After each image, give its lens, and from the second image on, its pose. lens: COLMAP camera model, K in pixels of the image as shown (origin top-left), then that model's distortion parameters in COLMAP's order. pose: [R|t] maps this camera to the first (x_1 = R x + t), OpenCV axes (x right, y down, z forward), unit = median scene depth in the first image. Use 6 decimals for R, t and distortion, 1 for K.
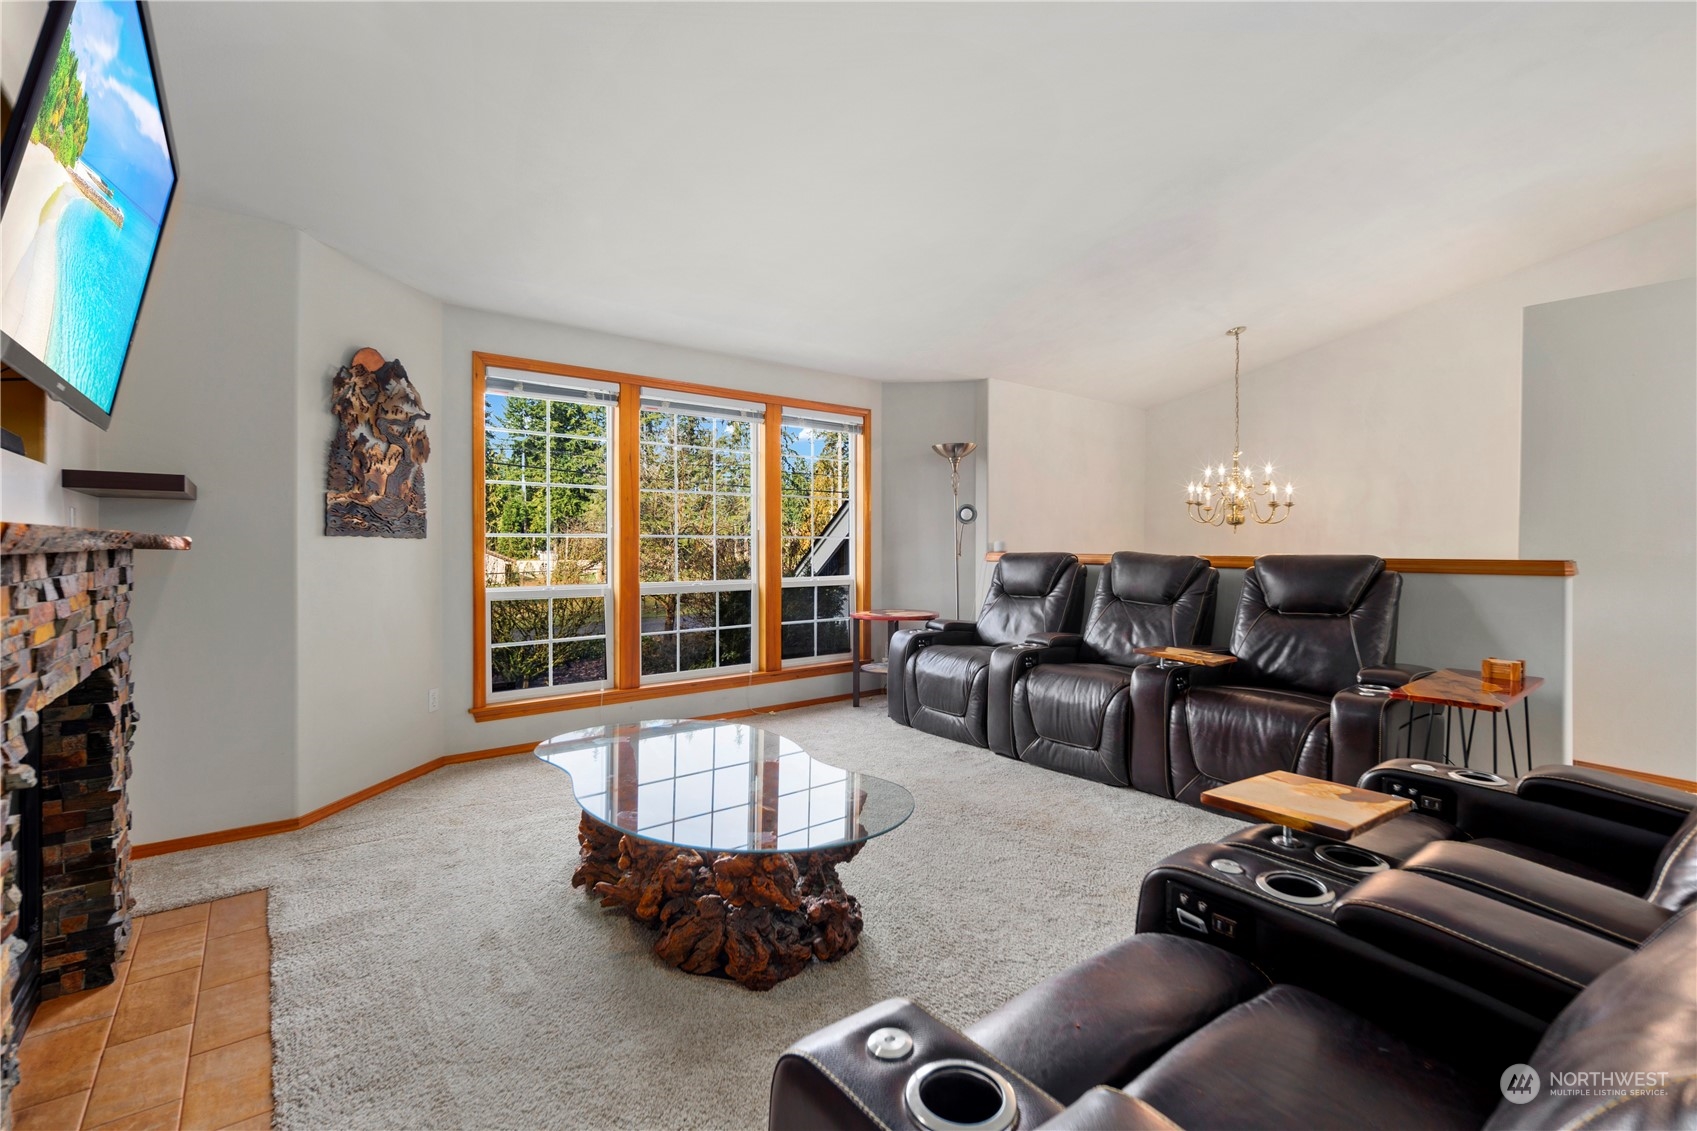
lens RADIAL K [[738.1, 0, 802.2], [0, 738.1, 546.3], [0, 0, 1]] dist [-0.001738, -0.000099]
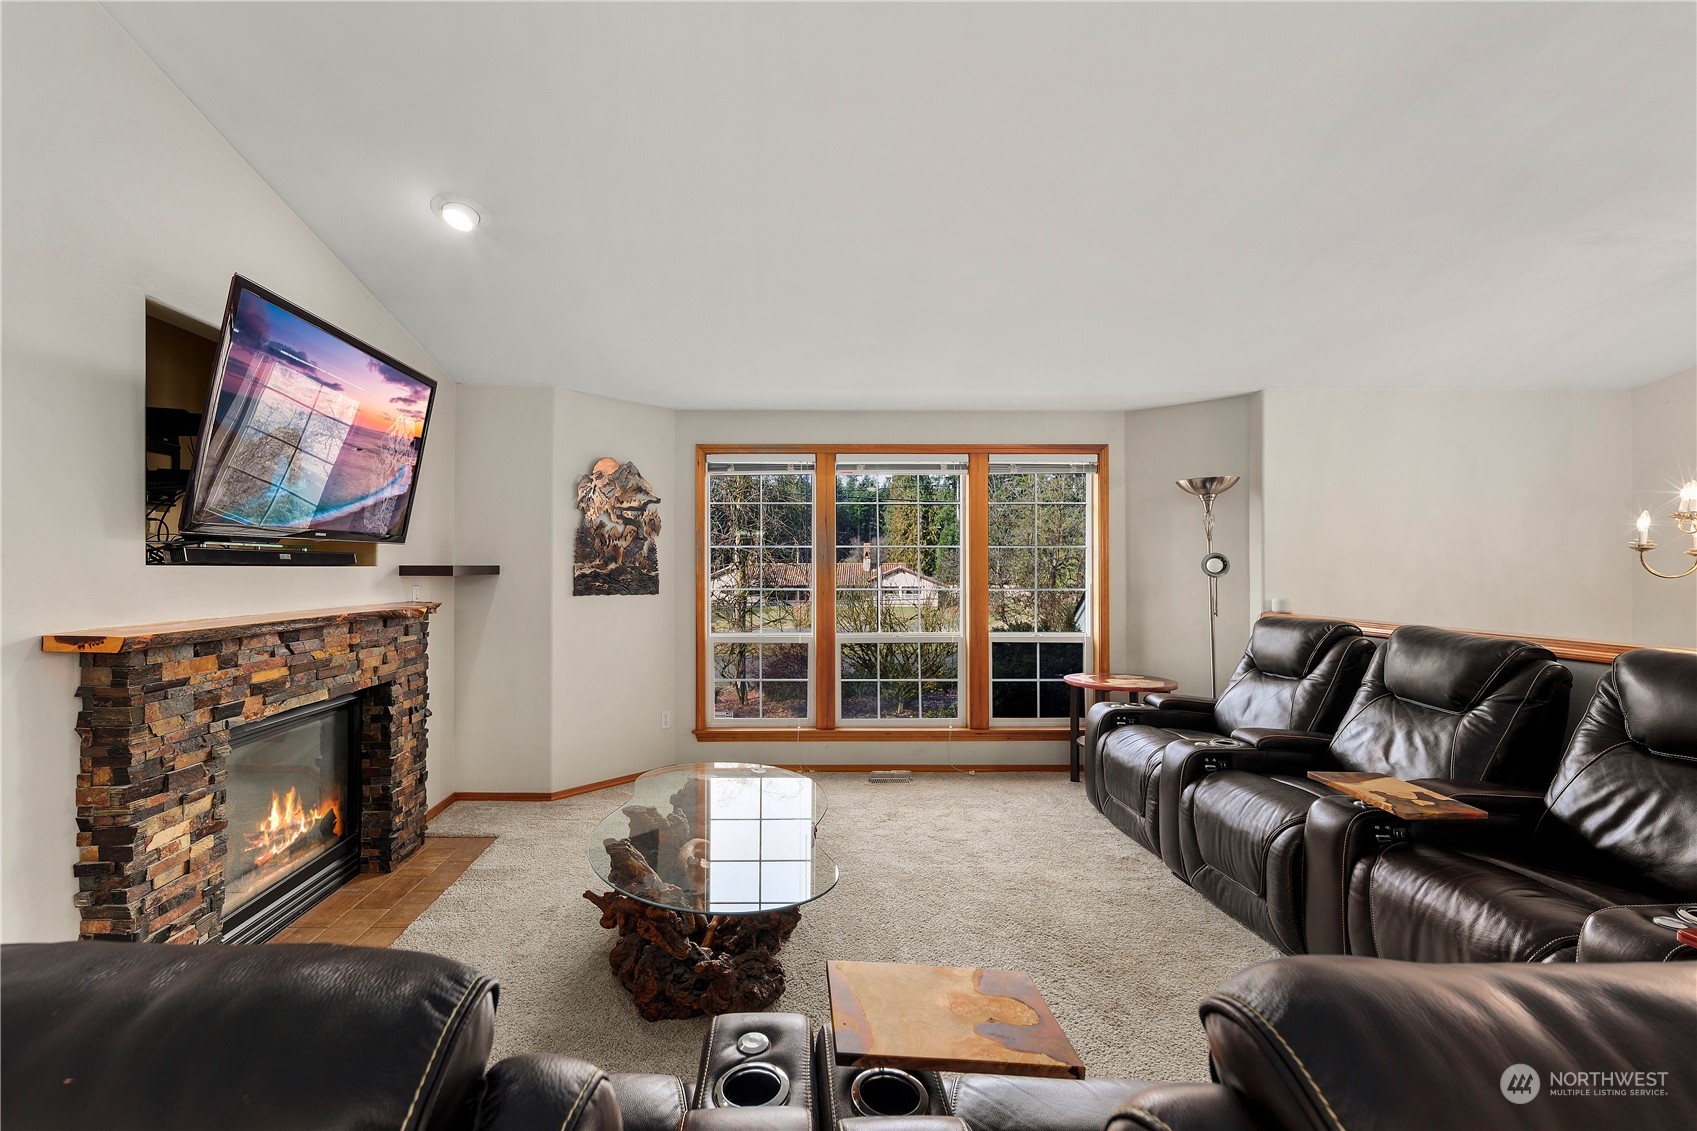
lens RADIAL K [[738.1, 0, 837.7], [0, 738.1, 556.3], [0, 0, 1]] dist [-0.001738, -0.000099]
pose [[0.801748, -0.006268, -0.597629, 0.434245], [0.003555, 0.999977, -0.005718, -0.058096], [0.597651, 0.002460, 0.801753, 0.122362]]
